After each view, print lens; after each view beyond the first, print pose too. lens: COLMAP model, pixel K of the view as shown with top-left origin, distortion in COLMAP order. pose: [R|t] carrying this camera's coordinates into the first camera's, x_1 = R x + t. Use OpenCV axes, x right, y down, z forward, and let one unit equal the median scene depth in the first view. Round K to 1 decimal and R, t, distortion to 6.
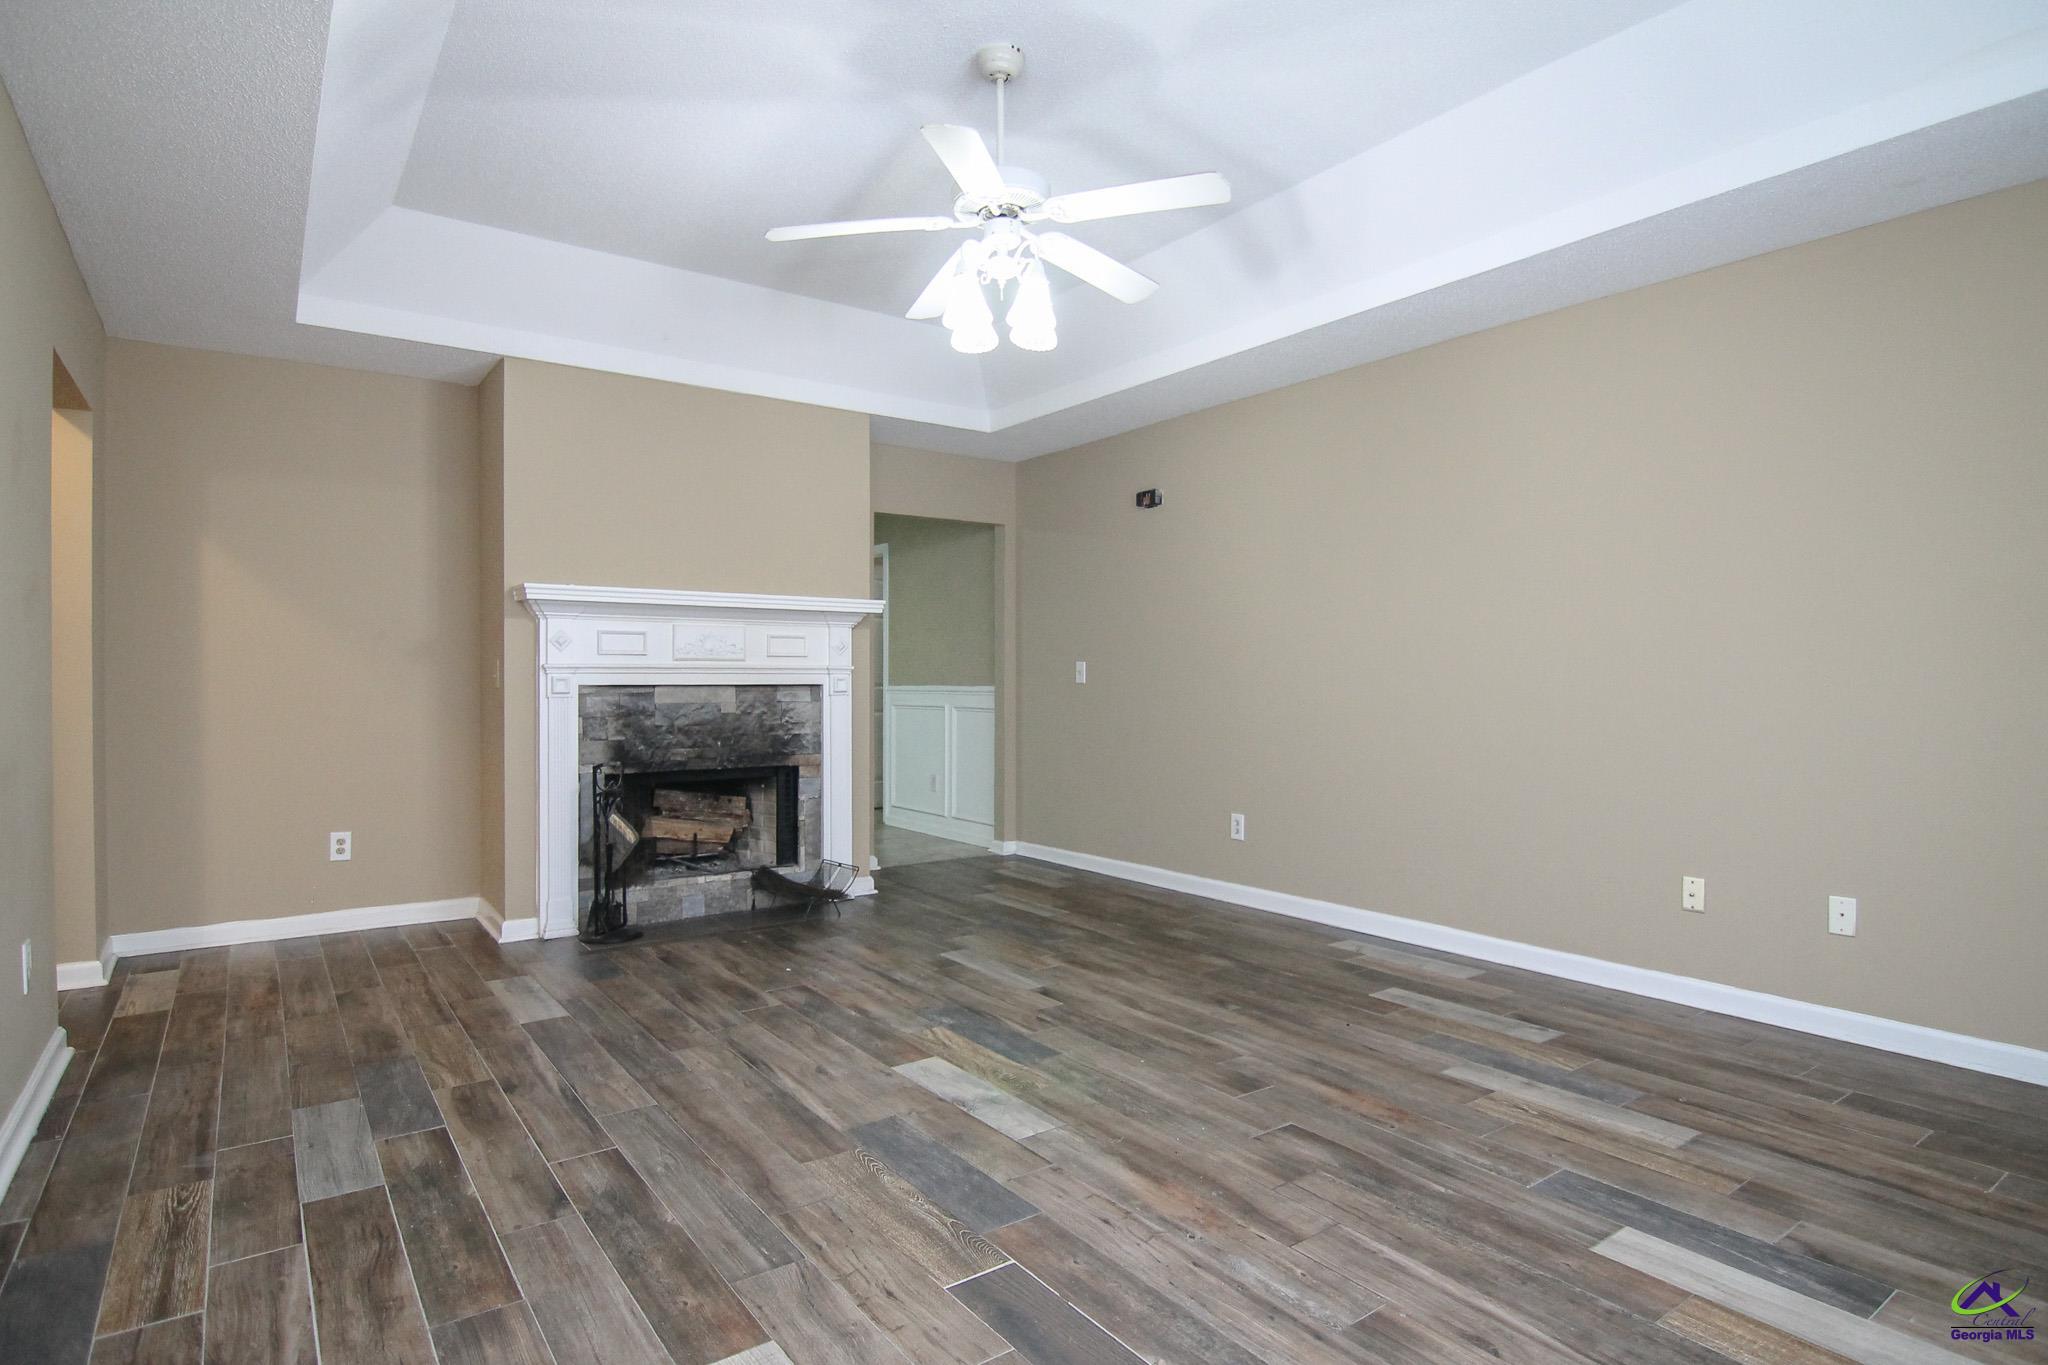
lens RADIAL K [[1073.8, 0, 1022.5], [0, 1073.8, 691.8], [0, 0, 1]] dist [-0.001172, -0.000231]
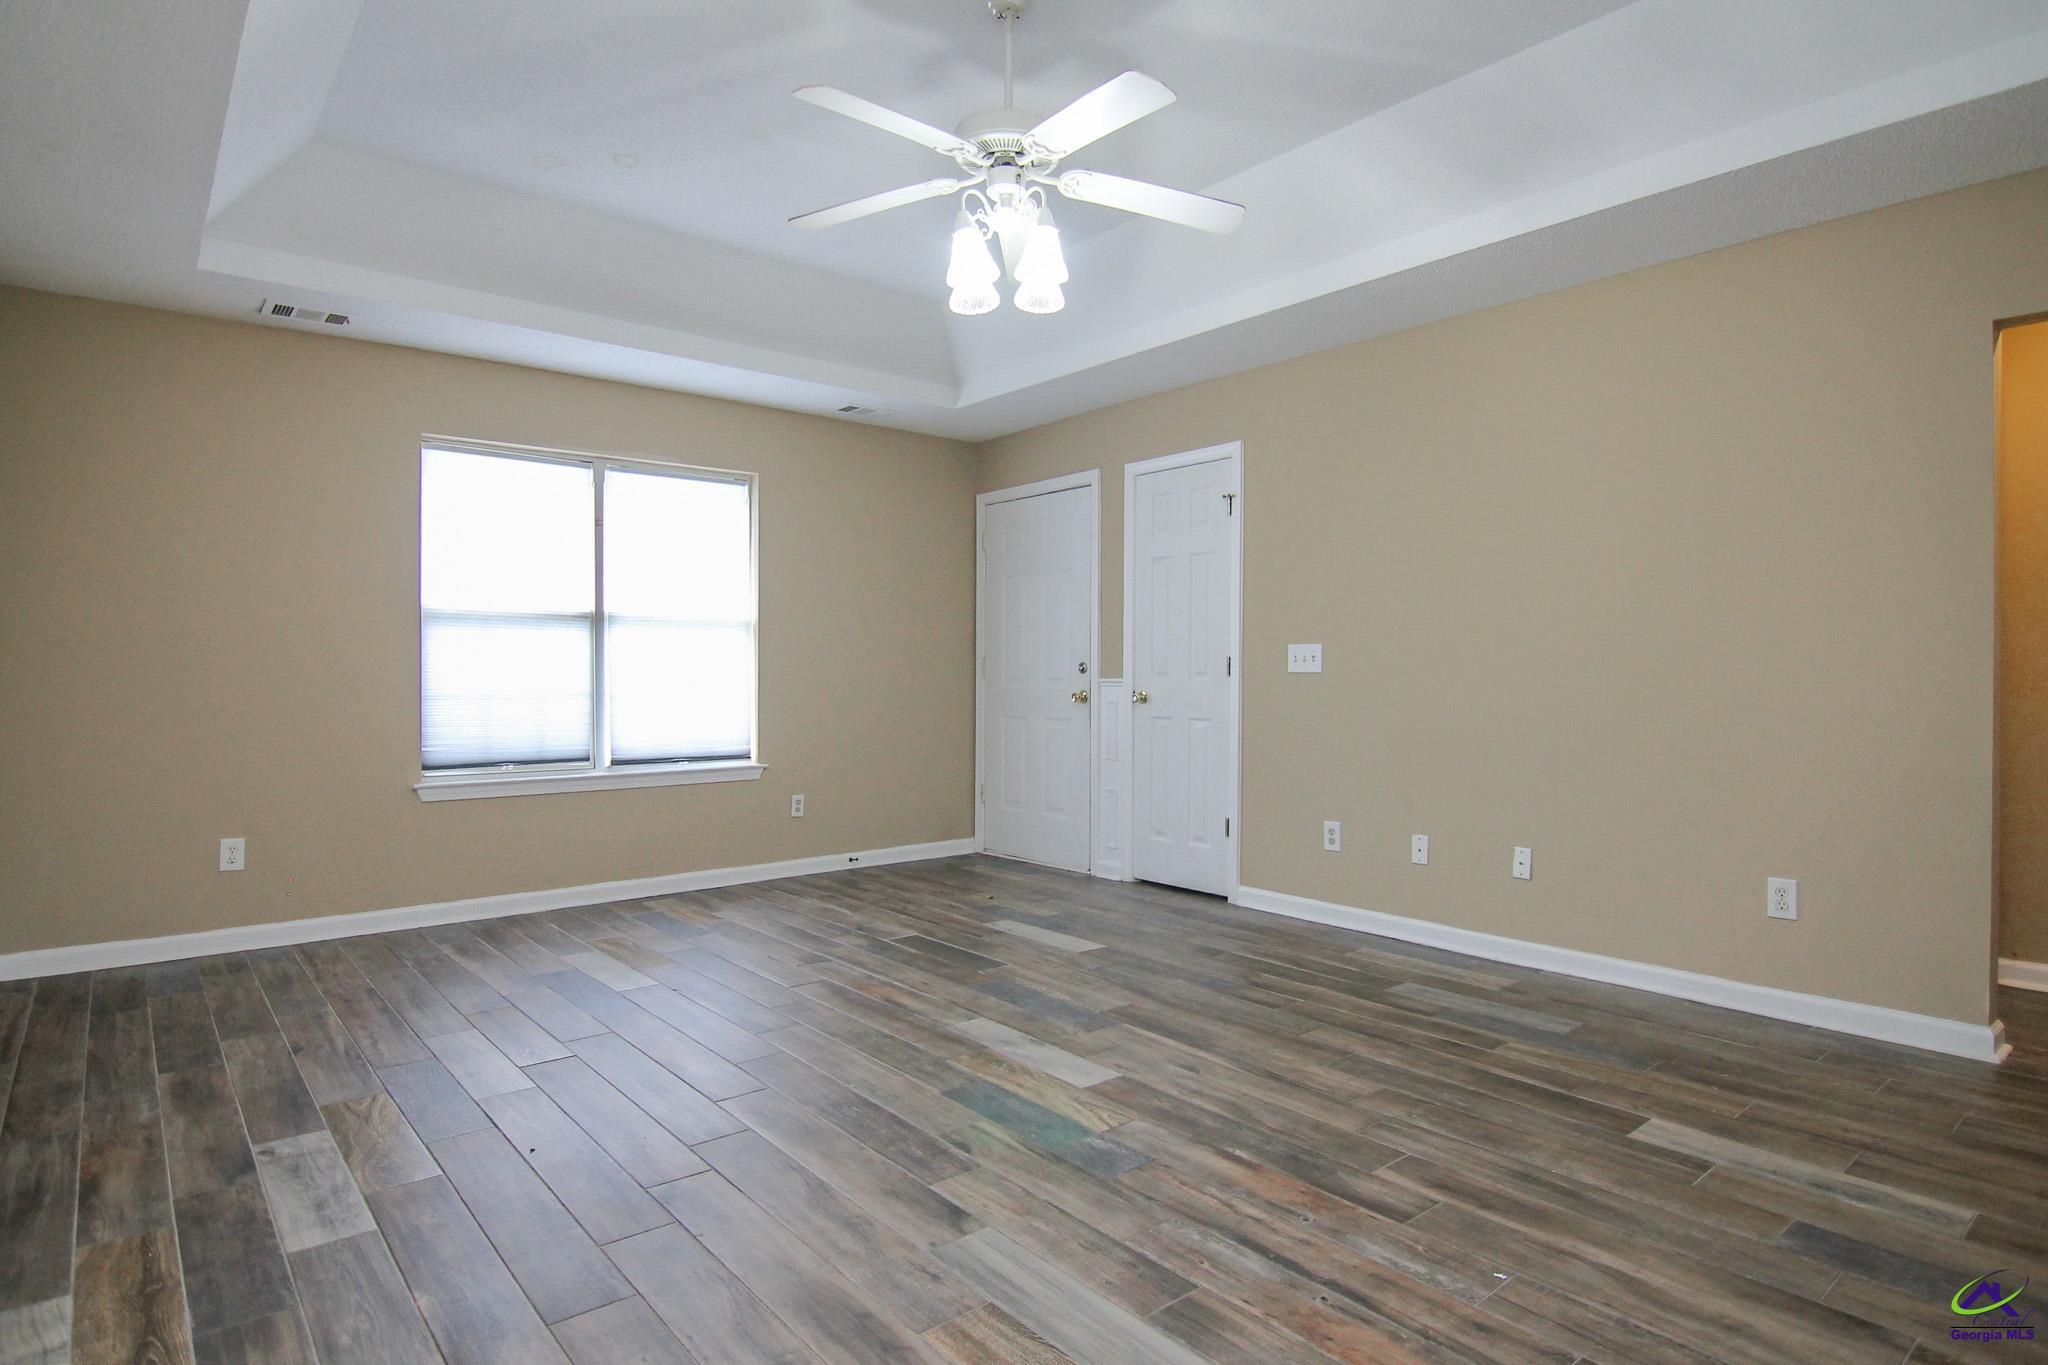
lens RADIAL K [[1090.5, 0, 1026.6], [0, 1090.5, 670.7], [0, 0, 1]] dist [-0.000251, -0.000451]
pose [[-0.997130, -0.000227, -0.075711, 0.035800], [-0.000827, 0.999968, 0.007896, -0.015490], [0.075707, 0.007936, -0.997099, 1.974015]]
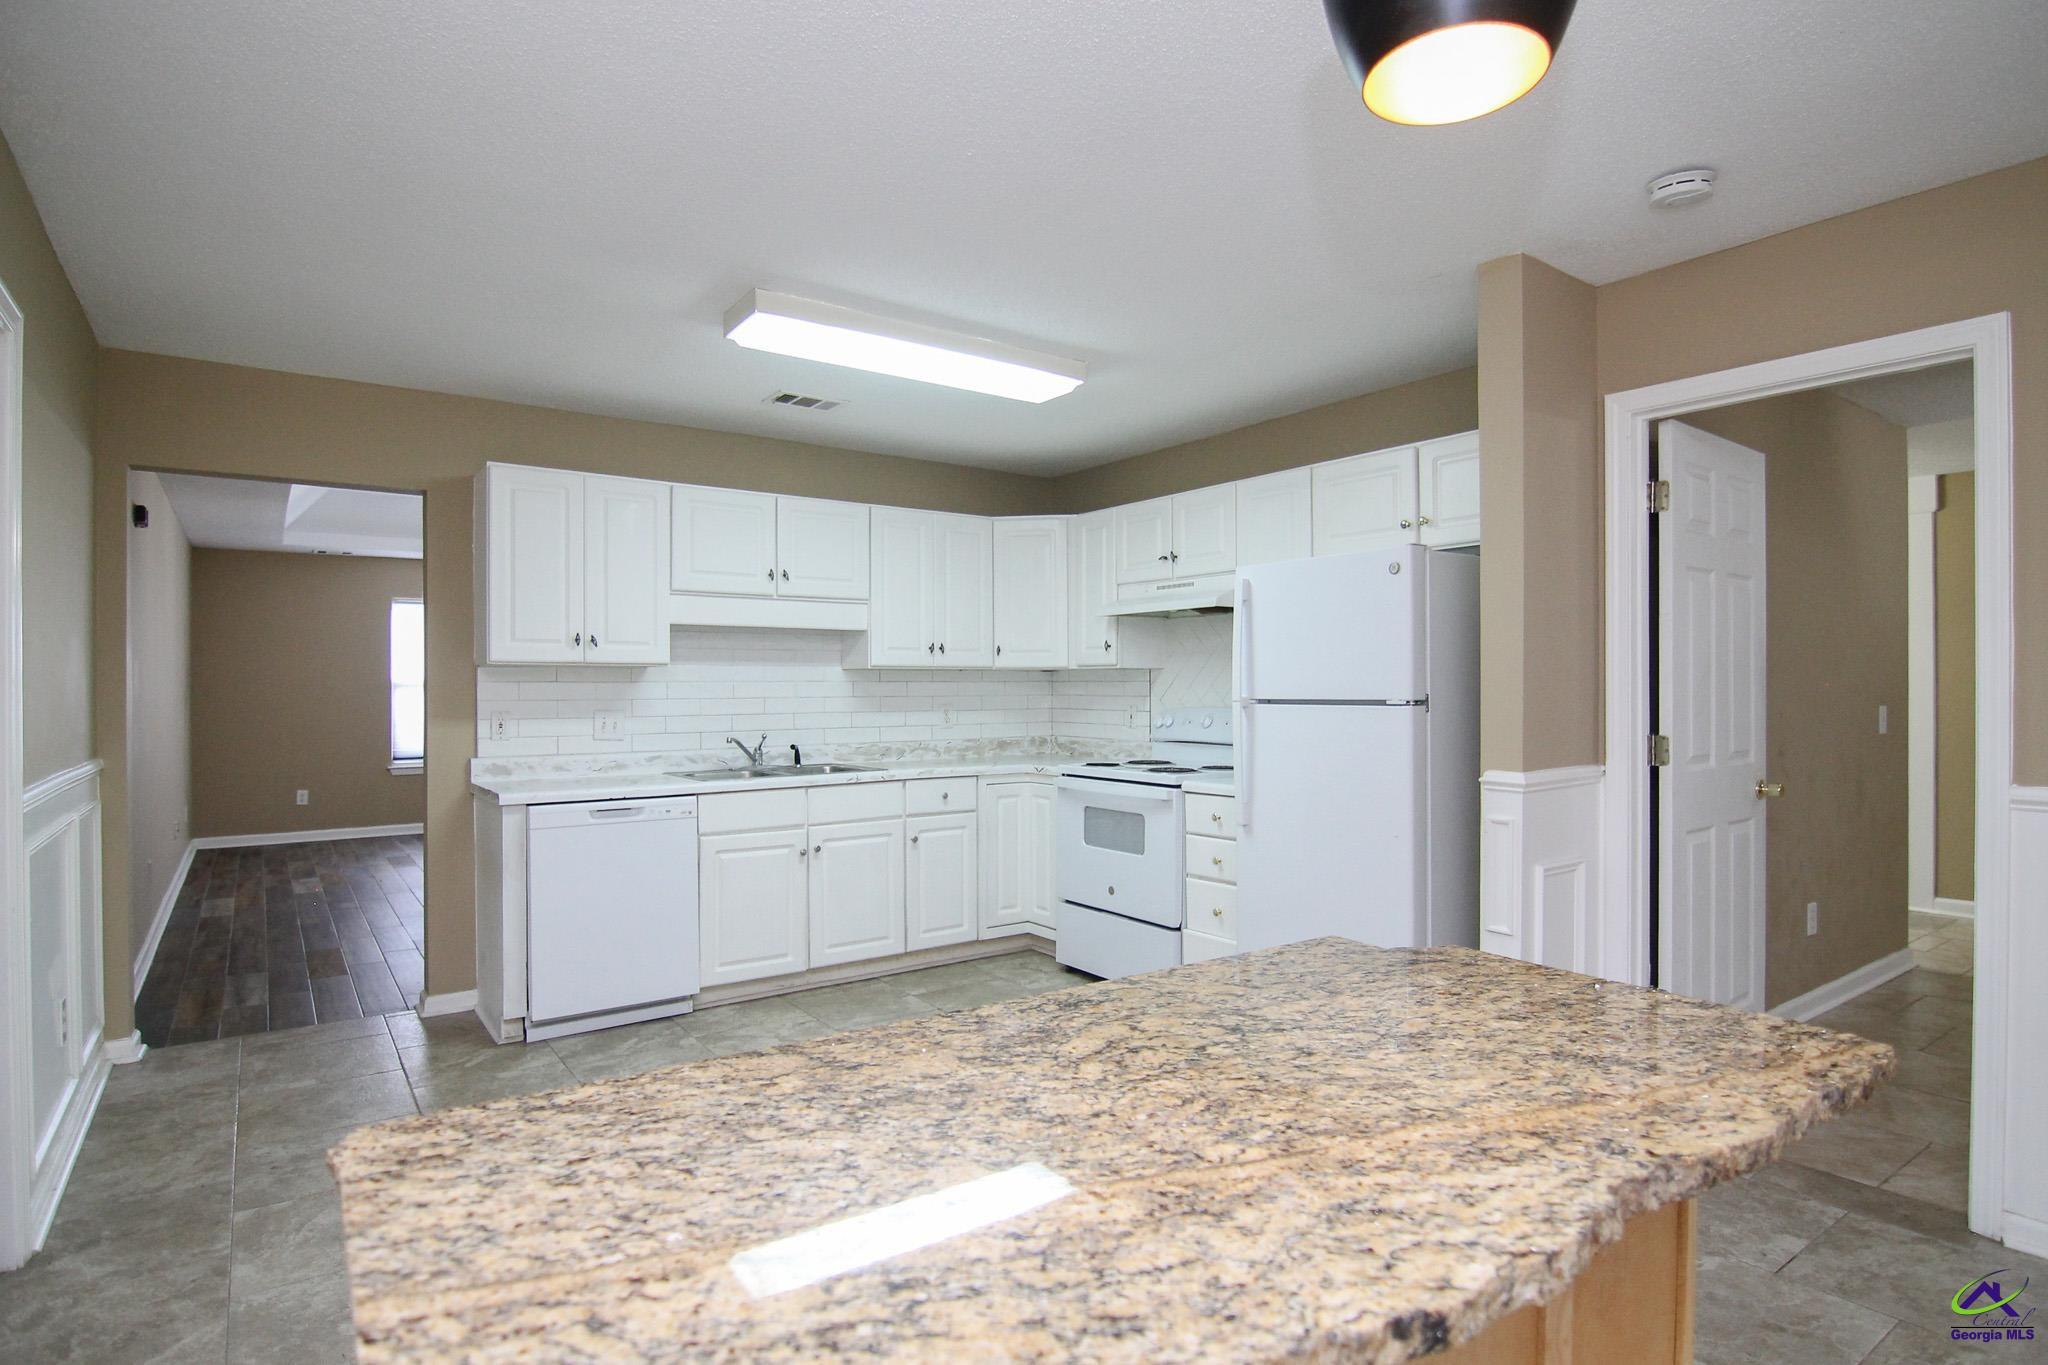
lens RADIAL K [[1073.8, 0, 1022.5], [0, 1073.8, 691.8], [0, 0, 1]] dist [-0.001172, -0.000231]
pose [[-0.999961, 0.005805, 0.006685, -1.063250], [0.005864, 0.999943, 0.008910, -0.075895], [-0.006633, 0.008949, -0.999938, 3.451603]]
